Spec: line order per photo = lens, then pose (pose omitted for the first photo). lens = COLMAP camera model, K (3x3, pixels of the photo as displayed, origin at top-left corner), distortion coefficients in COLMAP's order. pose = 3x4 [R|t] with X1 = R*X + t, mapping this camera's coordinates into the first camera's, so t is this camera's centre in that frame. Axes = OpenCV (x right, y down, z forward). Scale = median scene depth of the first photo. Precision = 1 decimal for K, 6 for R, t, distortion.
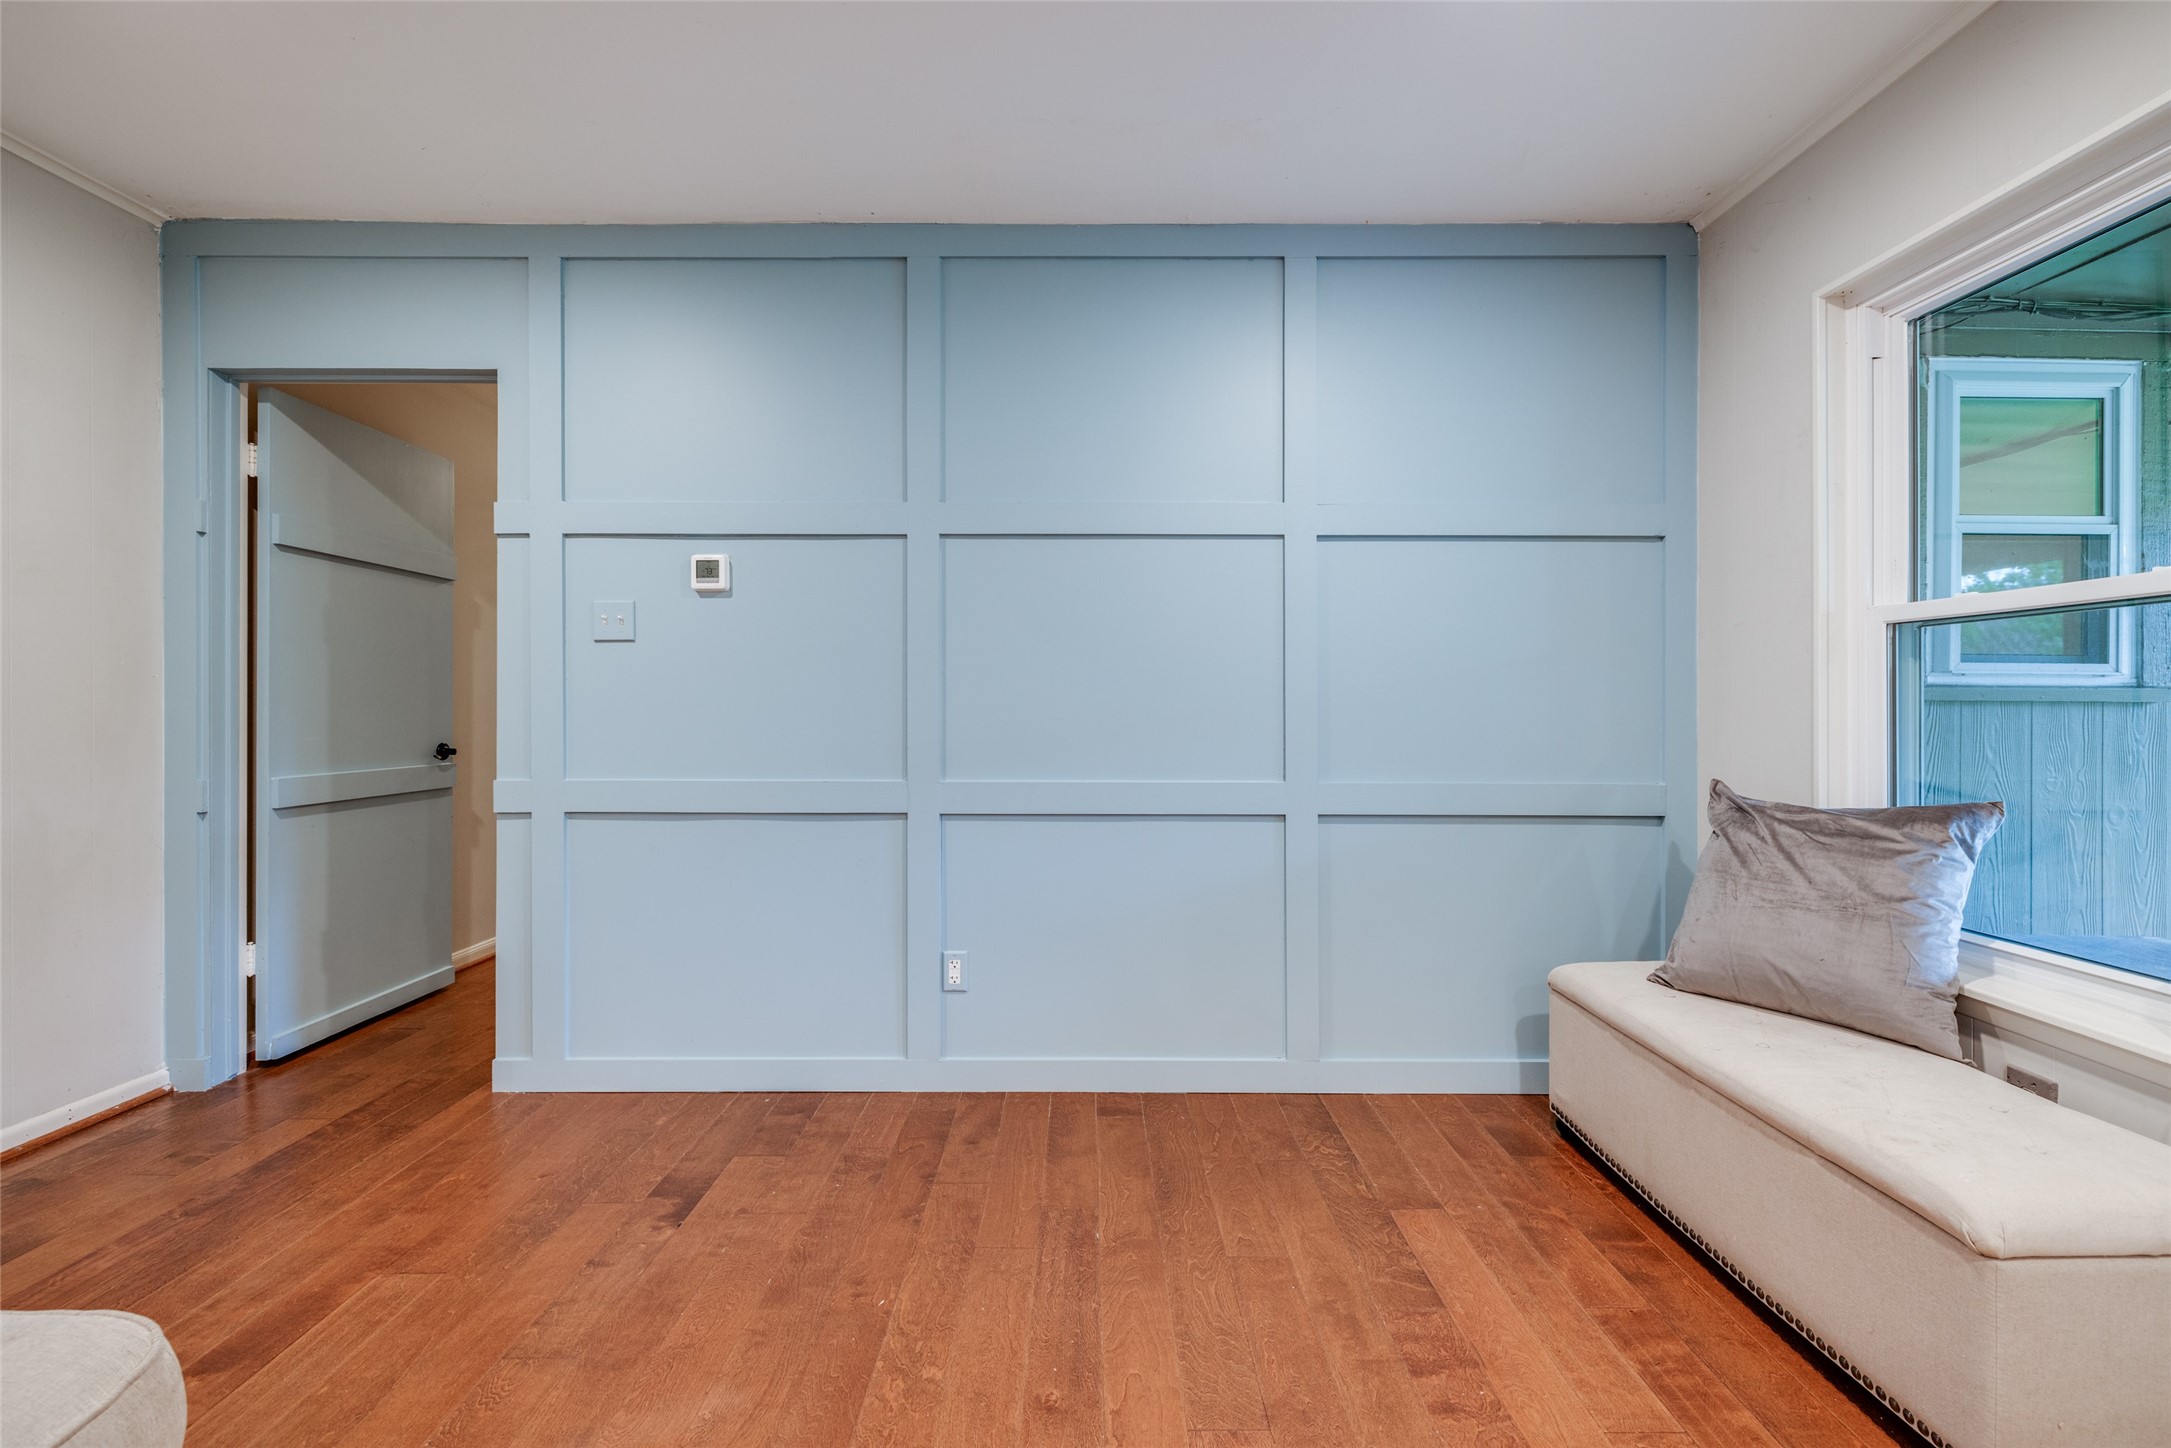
lens RADIAL K [[912.6, 0, 1101.0], [0, 912.6, 711.7], [0, 0, 1]] dist [-0.000348, 0.000468]
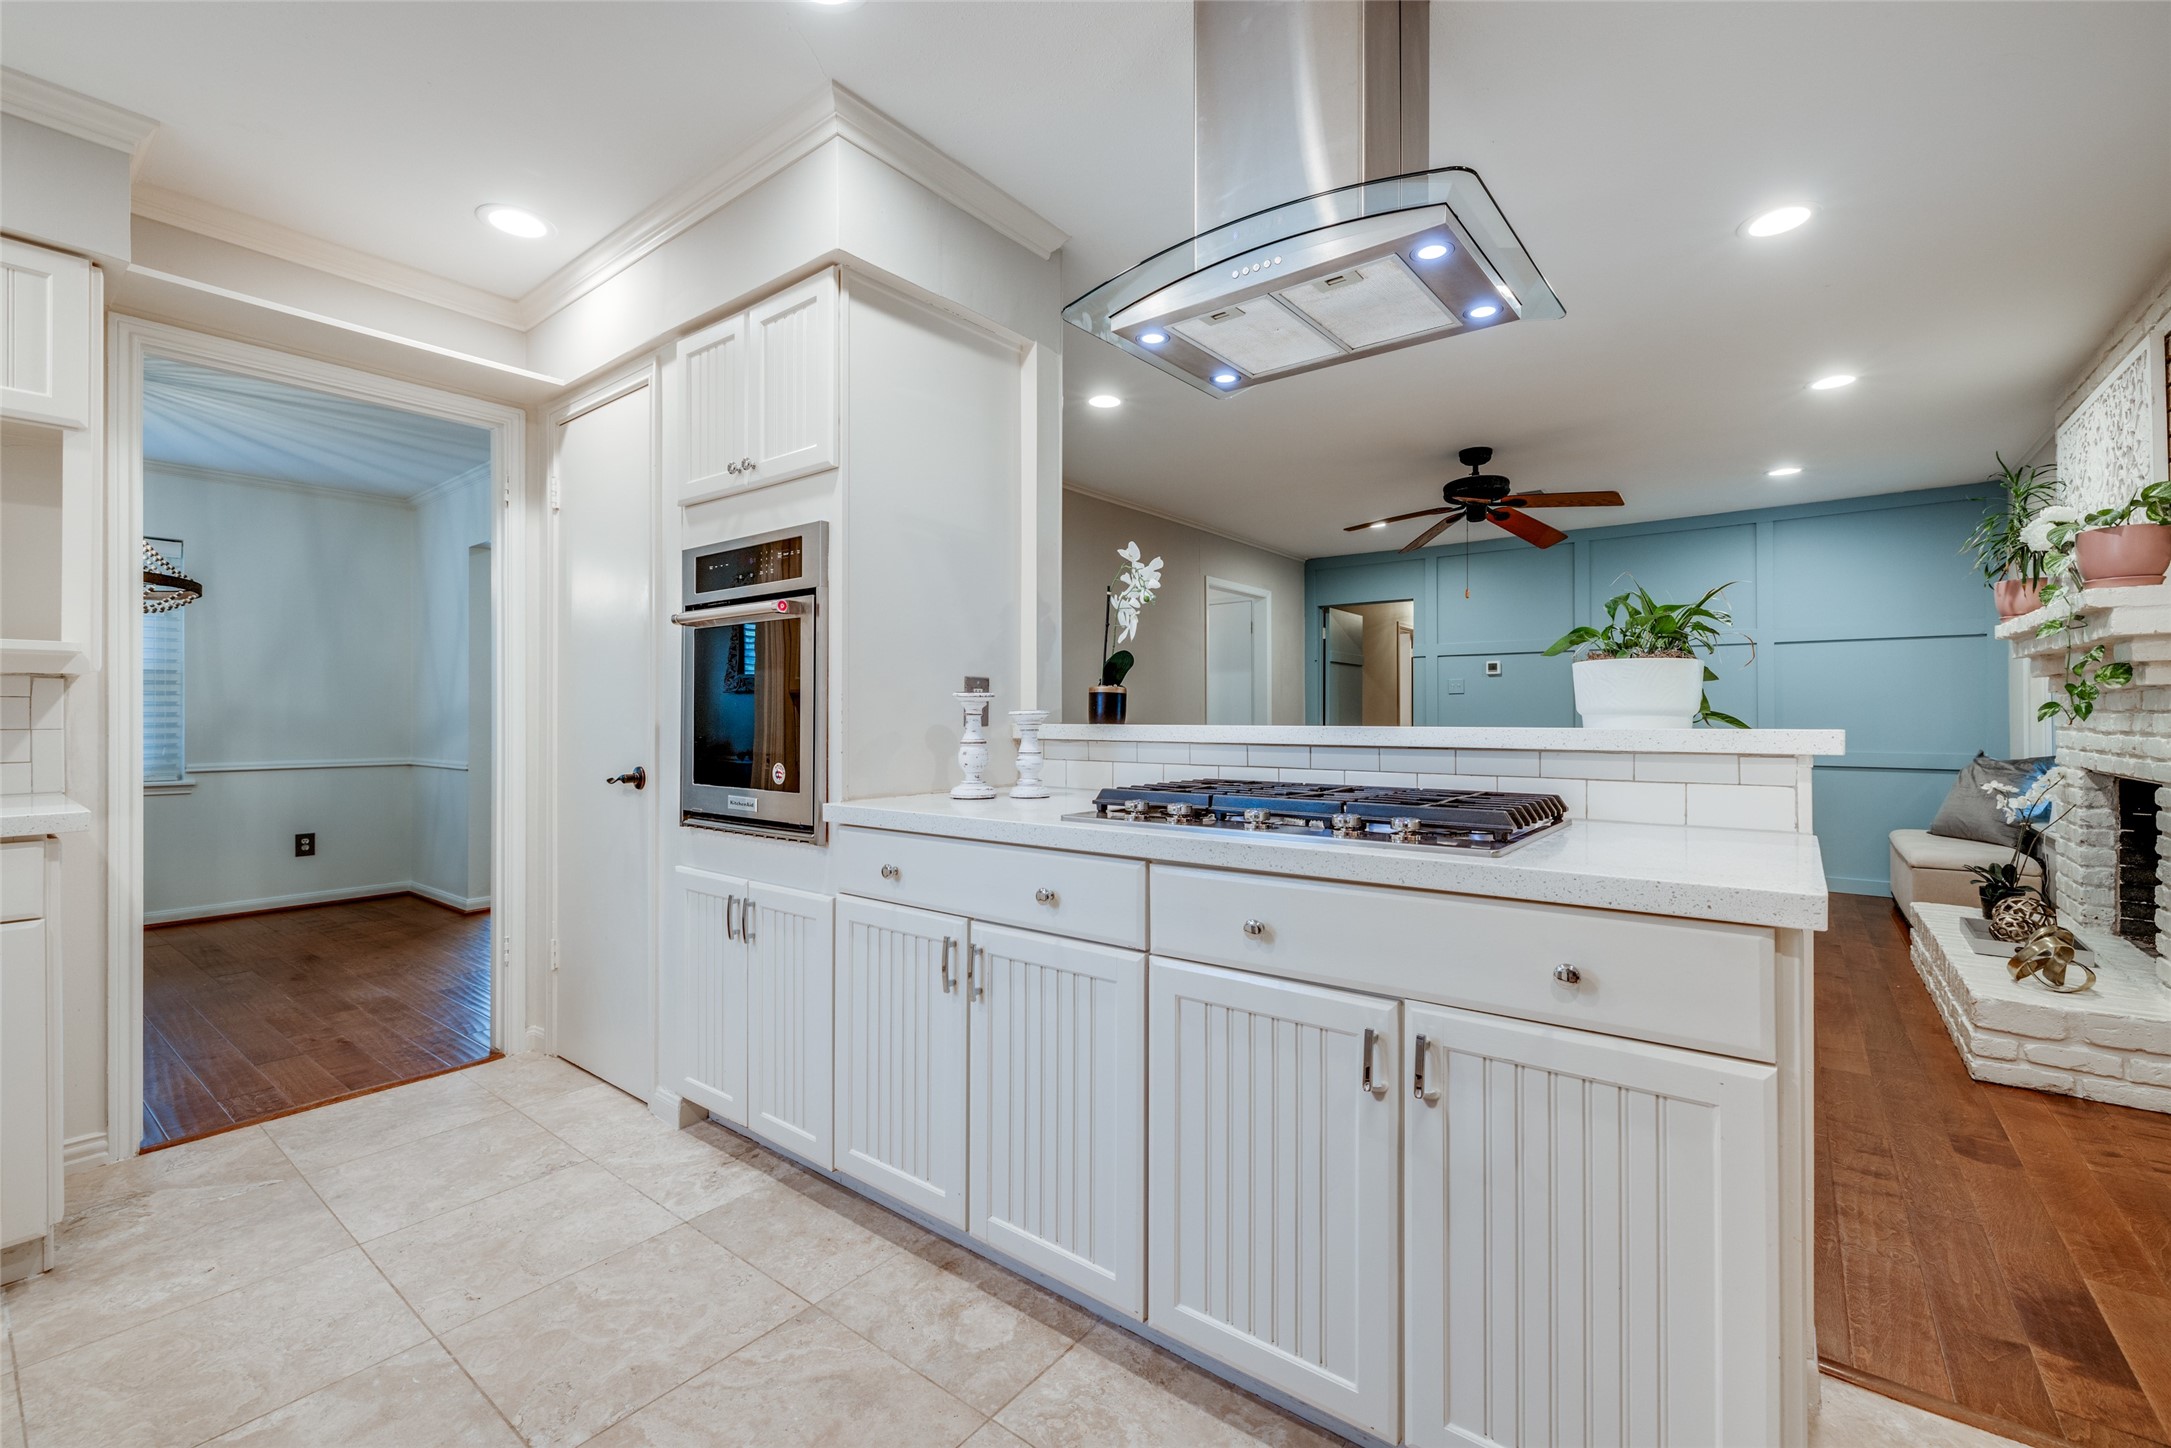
lens RADIAL K [[912.6, 0, 1070.3], [0, 912.6, 709.5], [0, 0, 1]] dist [-0.000348, 0.000468]
pose [[0.782015, -0.006062, -0.623230, 0.329933], [-0.001494, 0.999932, -0.011601, 0.003848], [0.623258, 0.010003, 0.781953, -2.090669]]
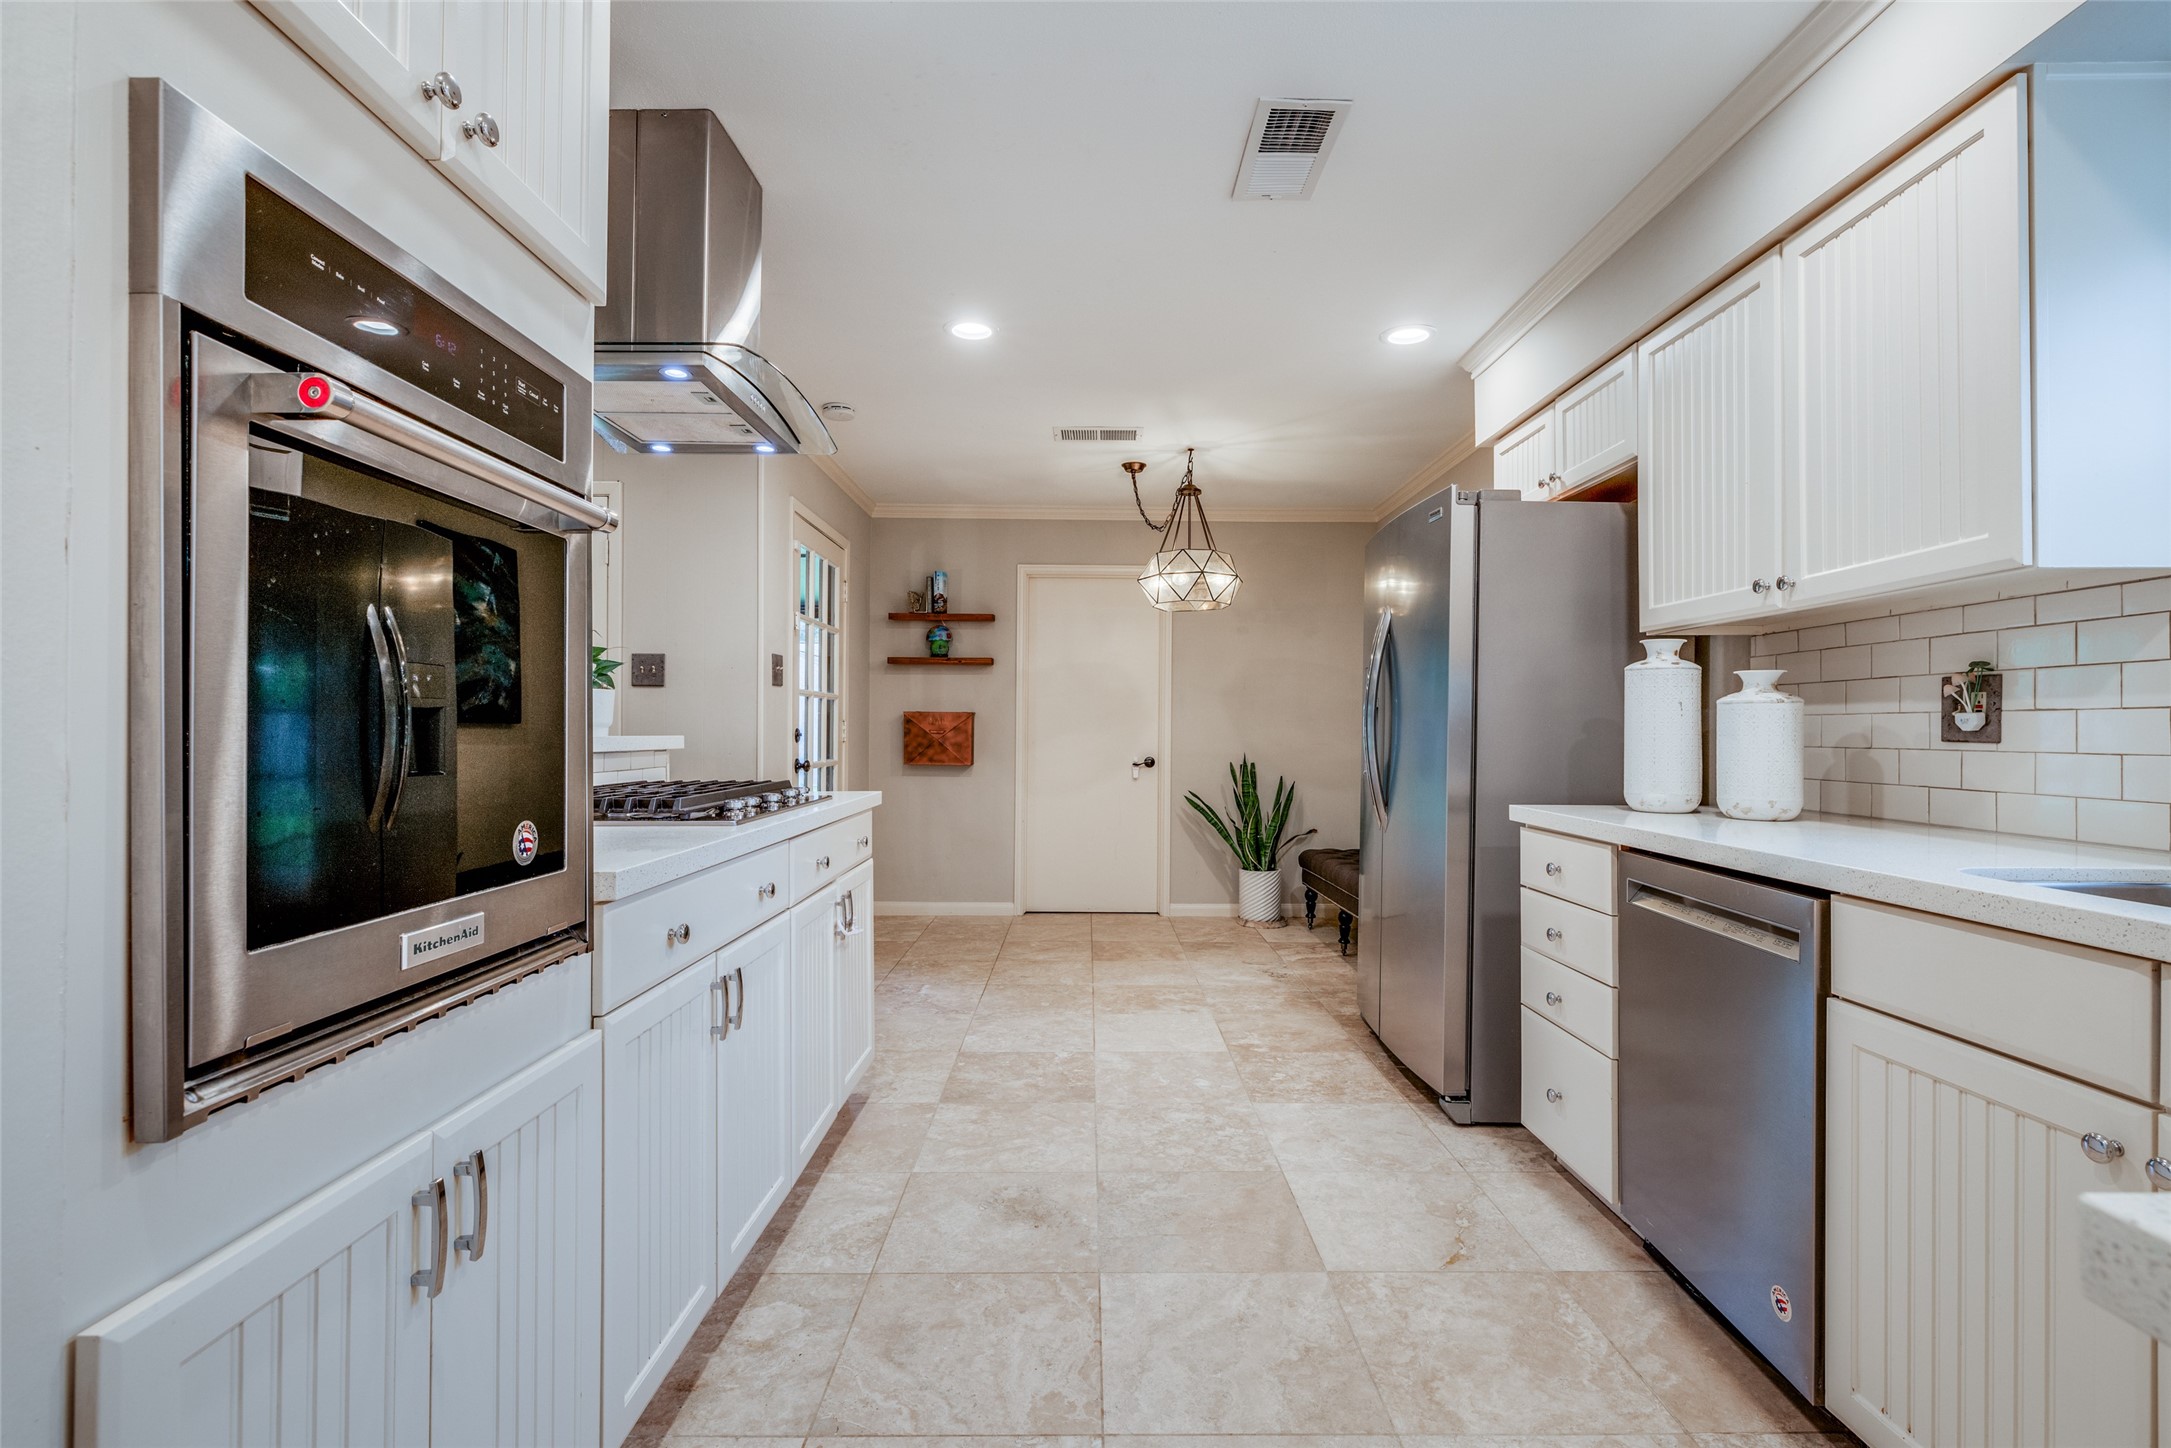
lens RADIAL K [[983.1, 0, 1113.4], [0, 983.1, 729.3], [0, 0, 1]] dist [-0.003594, 0.000728]
pose [[-0.021483, 0.001637, 0.999768, -0.934493], [0.000666, 0.999998, -0.001624, 0.003659], [-0.999769, 0.000631, -0.021485, -1.834800]]
